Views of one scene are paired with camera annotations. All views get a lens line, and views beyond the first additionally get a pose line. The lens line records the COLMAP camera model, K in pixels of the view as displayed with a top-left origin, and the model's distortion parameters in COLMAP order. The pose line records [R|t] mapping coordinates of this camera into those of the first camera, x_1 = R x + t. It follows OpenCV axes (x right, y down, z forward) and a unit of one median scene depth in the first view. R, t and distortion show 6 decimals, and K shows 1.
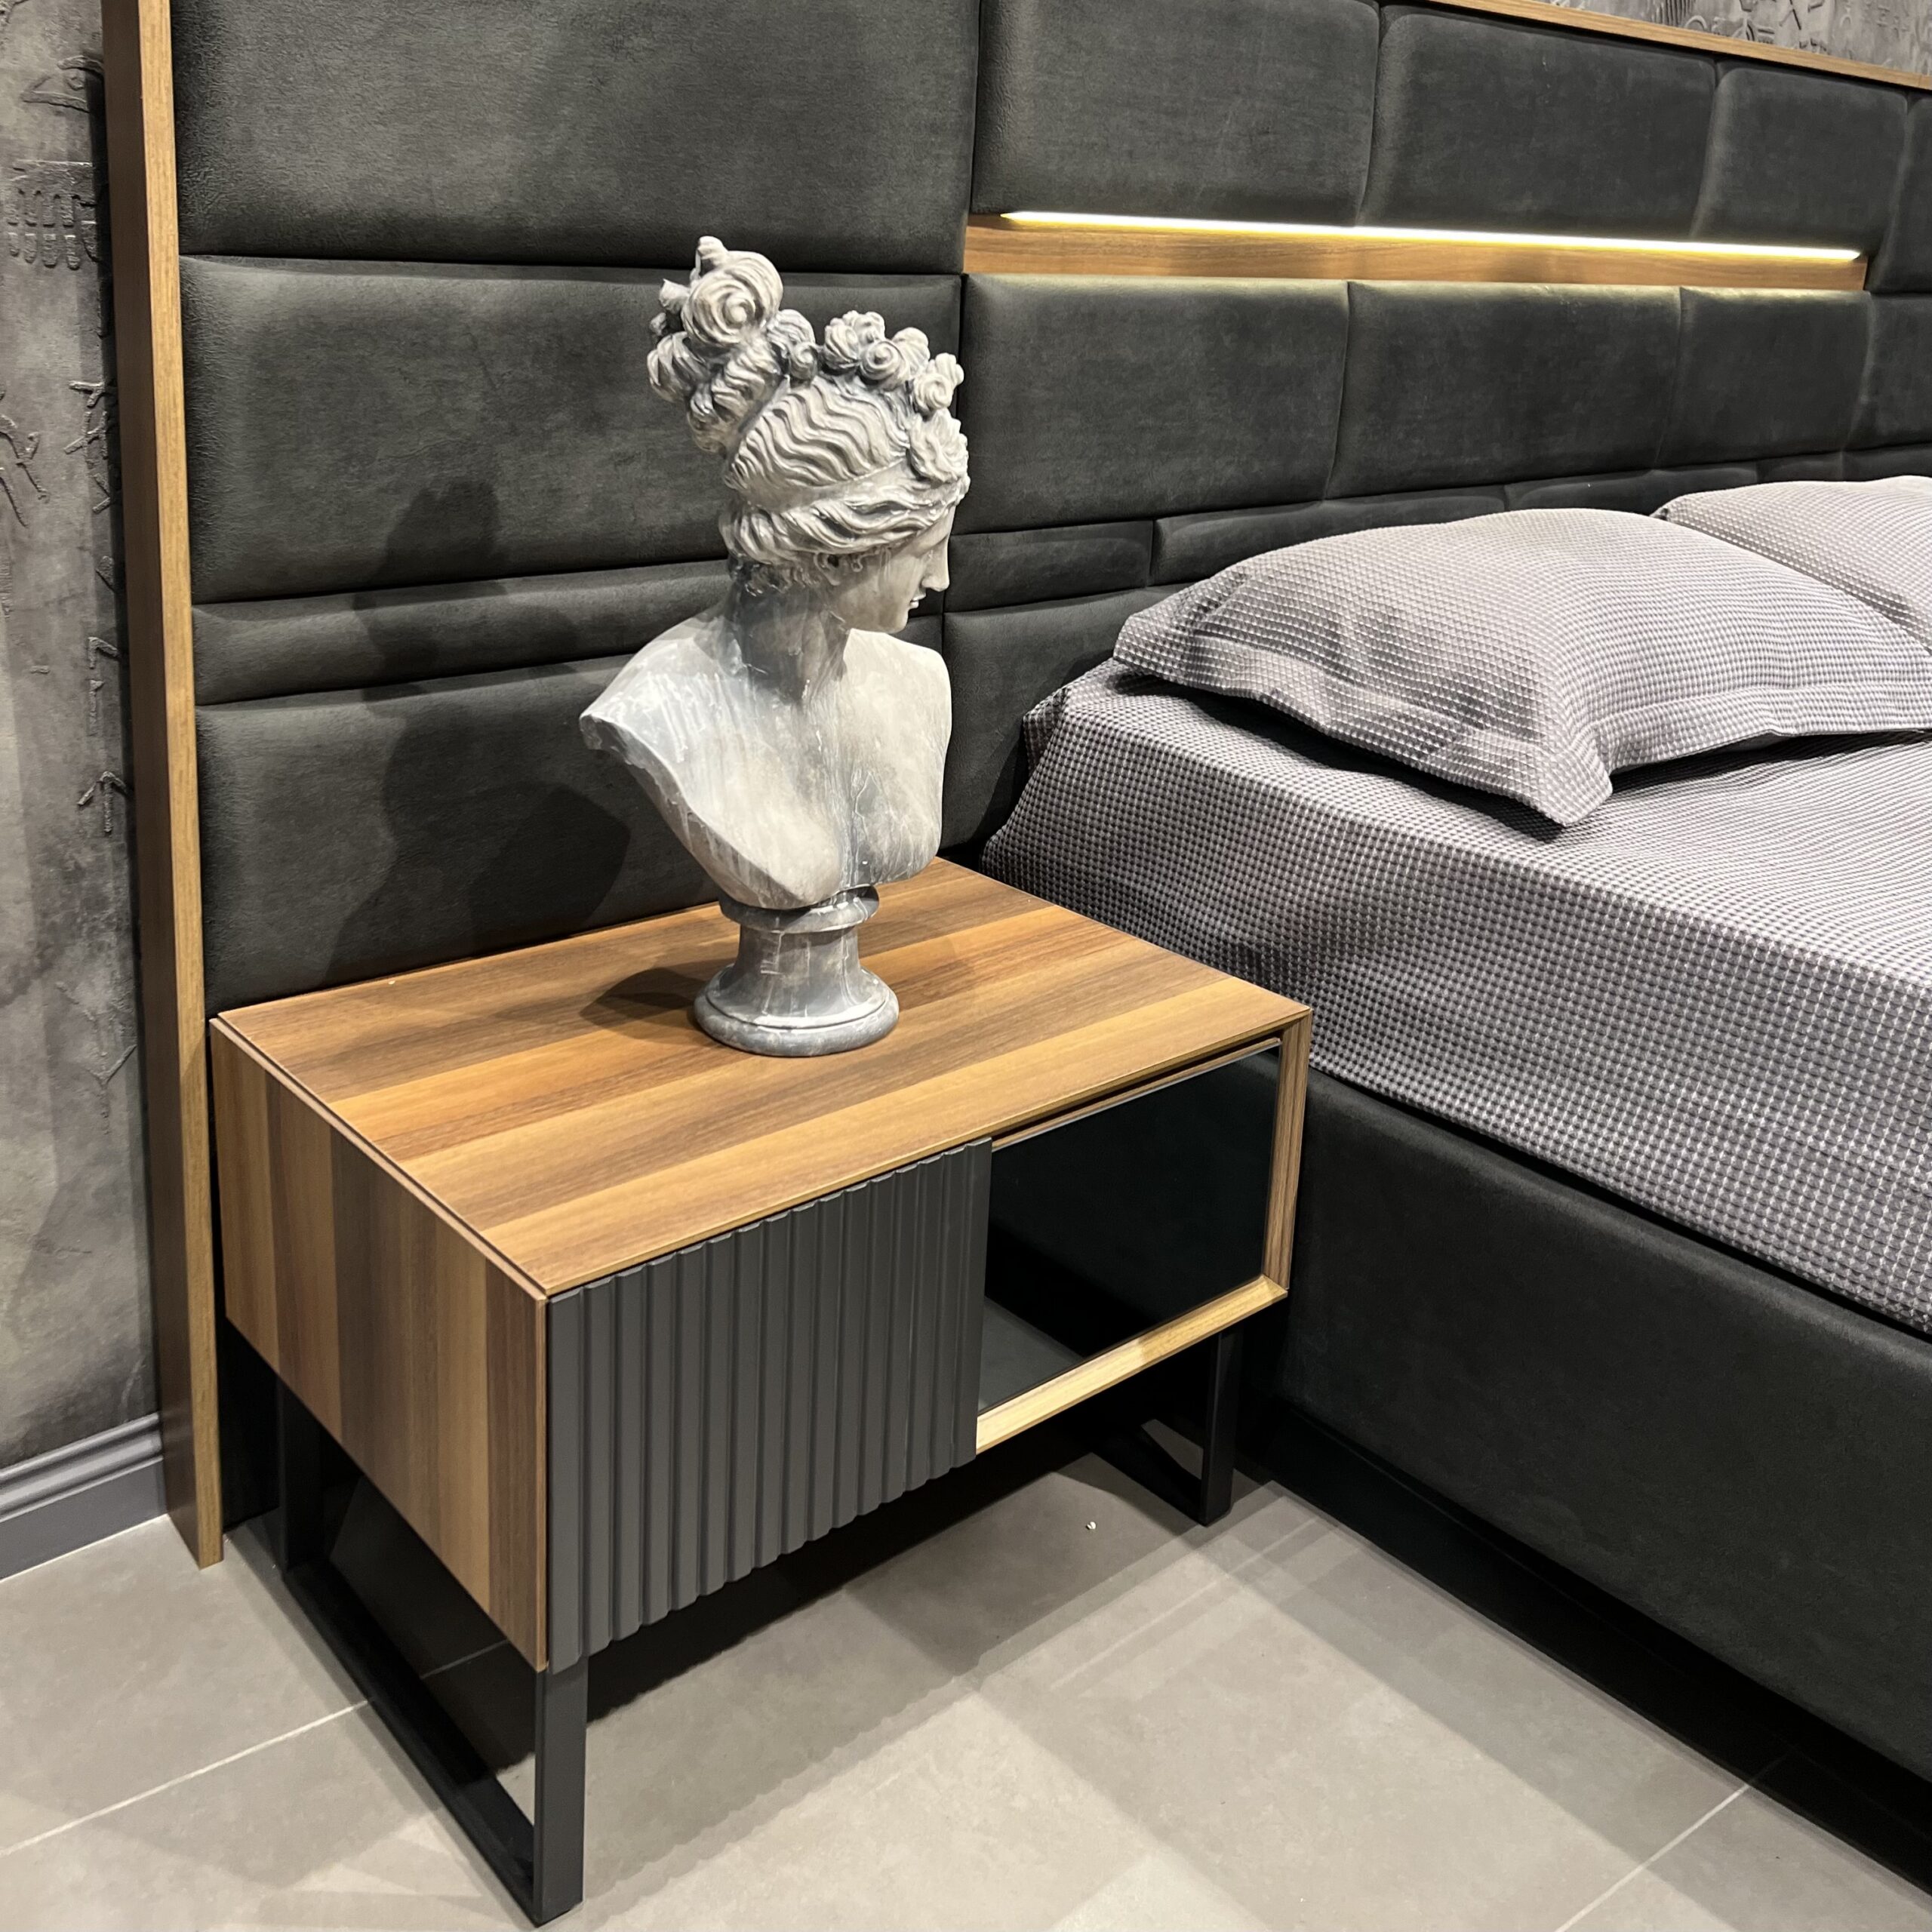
lens RADIAL K [[1917.7, 0, 969.3], [0, 1917.7, 686.5], [0, 0, 1]] dist [0.189247, -0.546172]
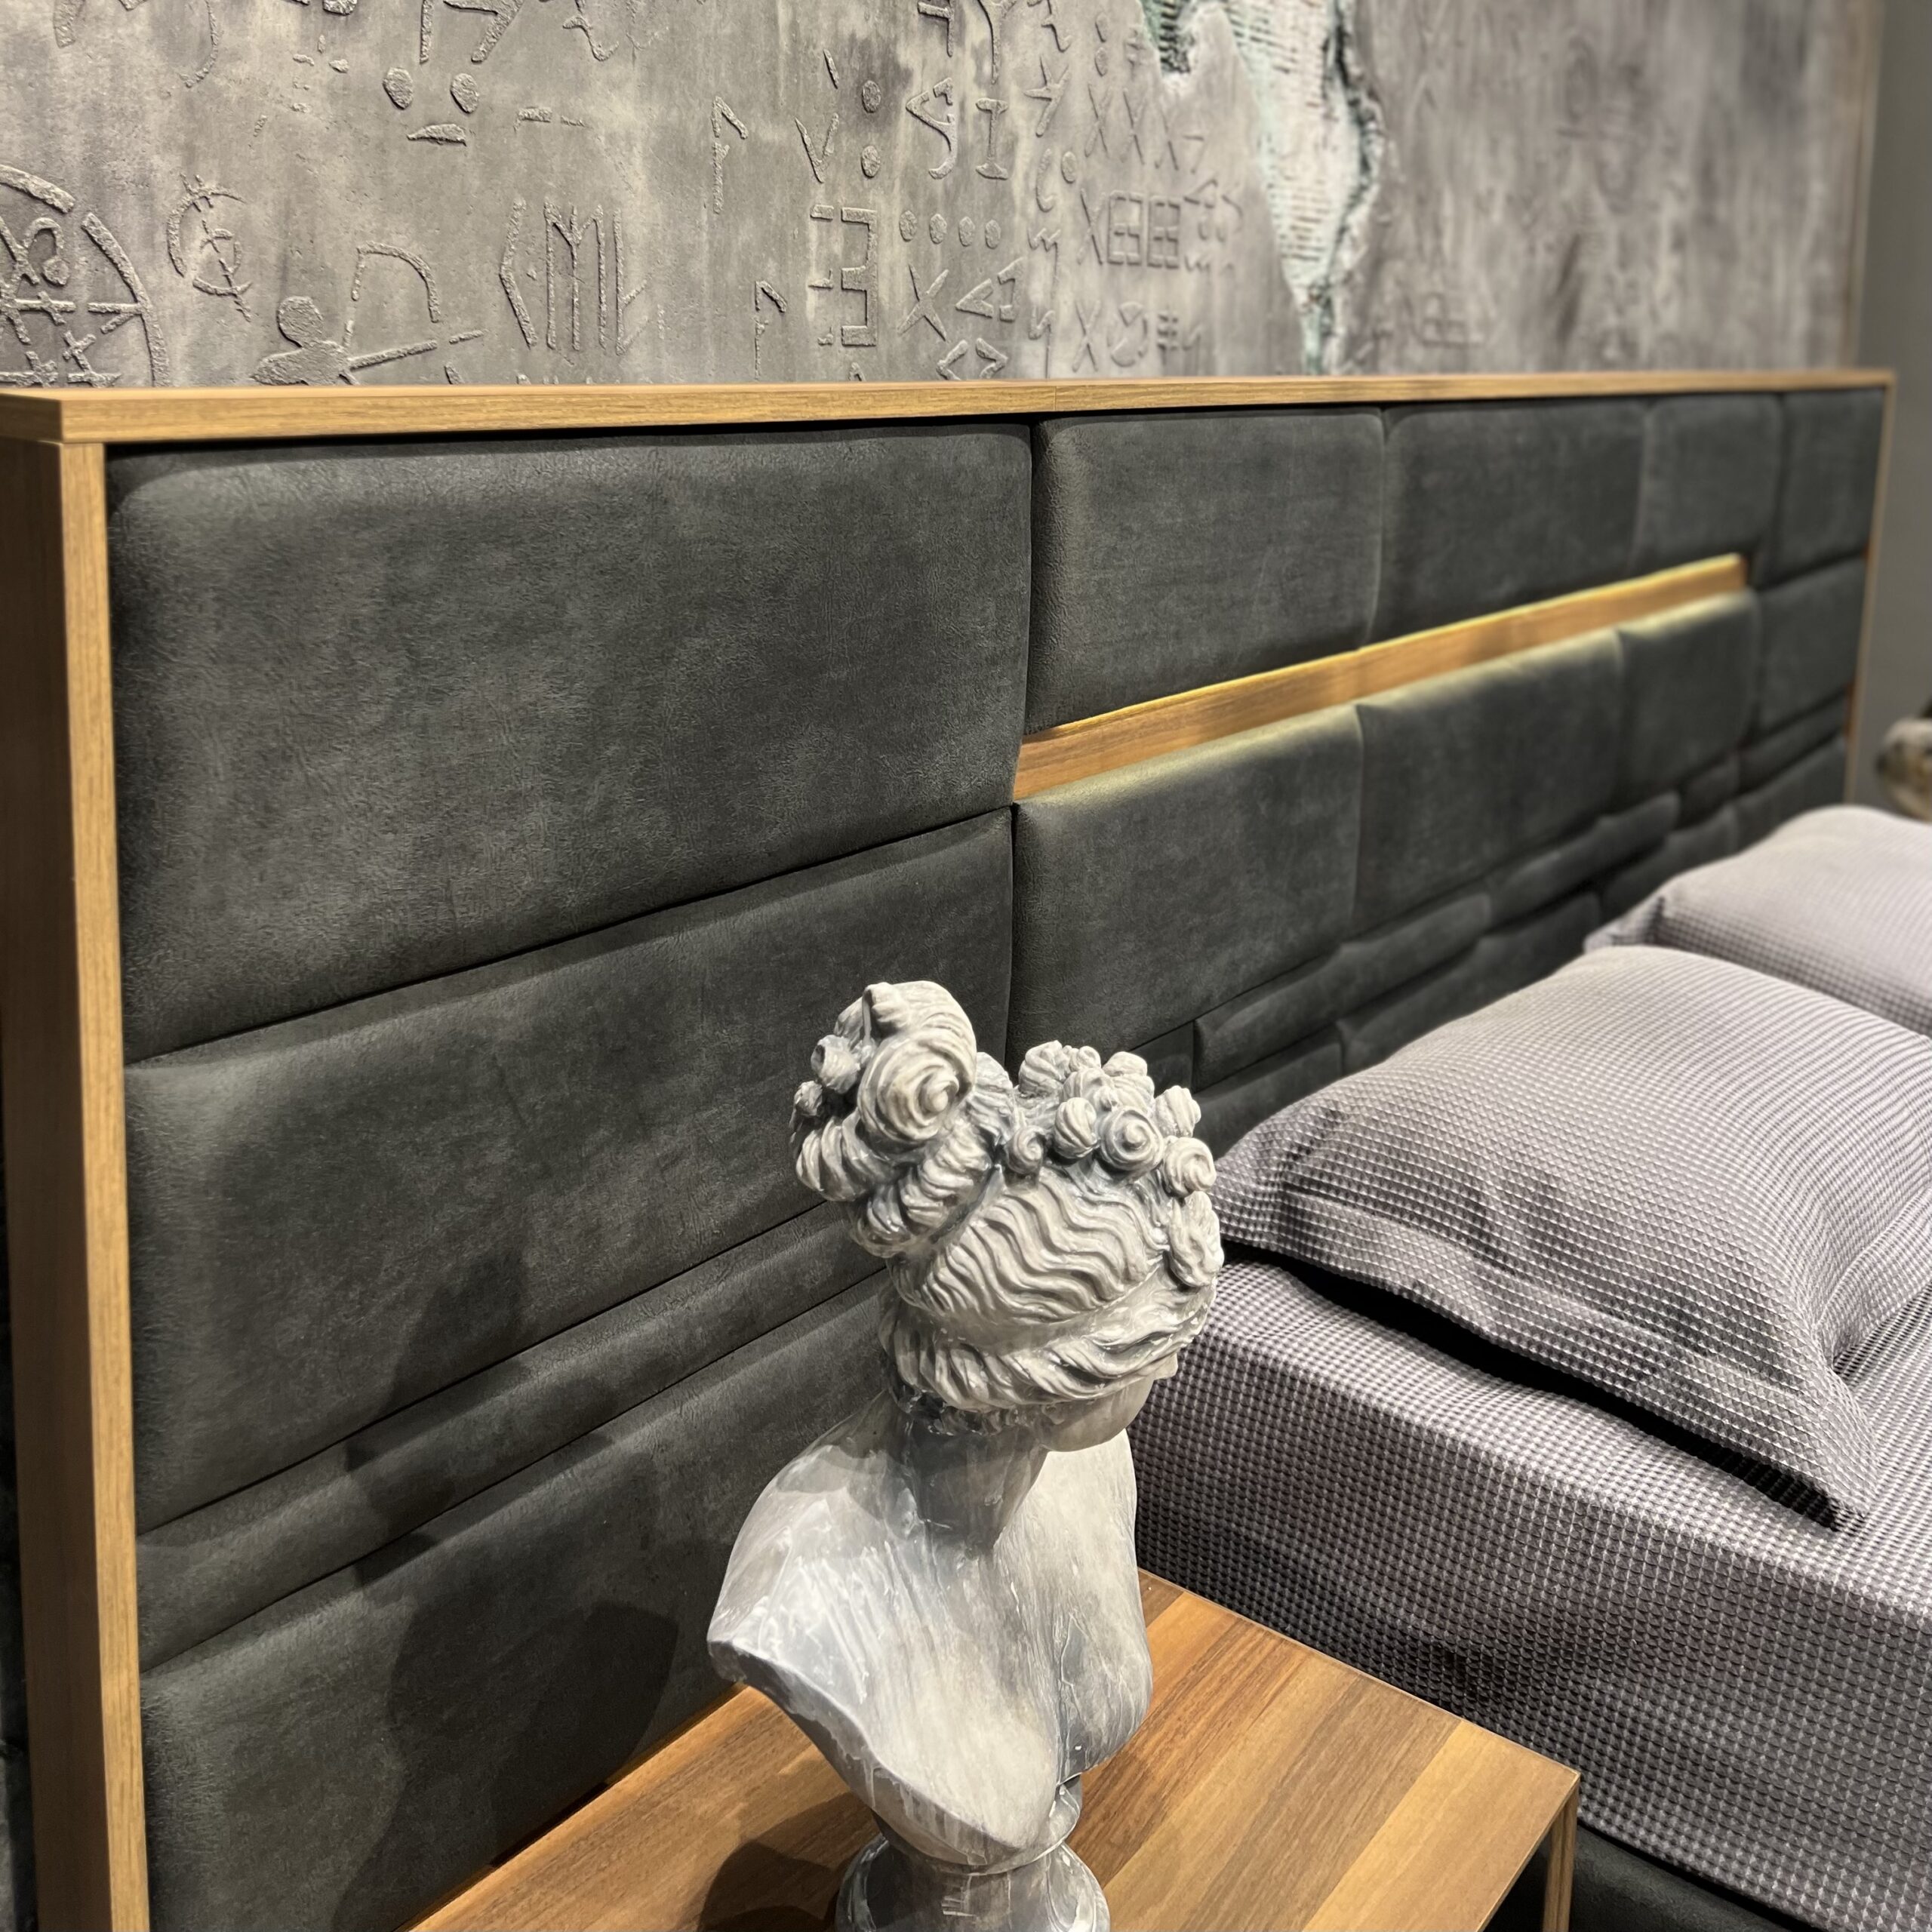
lens RADIAL K [[1953.0, 0, 960.3], [0, 1953.0, 649.3], [0, 0, 1]] dist [0.037320, -0.051726]
pose [[0.983302, -0.054003, 0.173787, -0.206091], [0.067317, 0.995156, -0.071647, -0.275571], [-0.169076, 0.082149, 0.982174, 0.229293]]
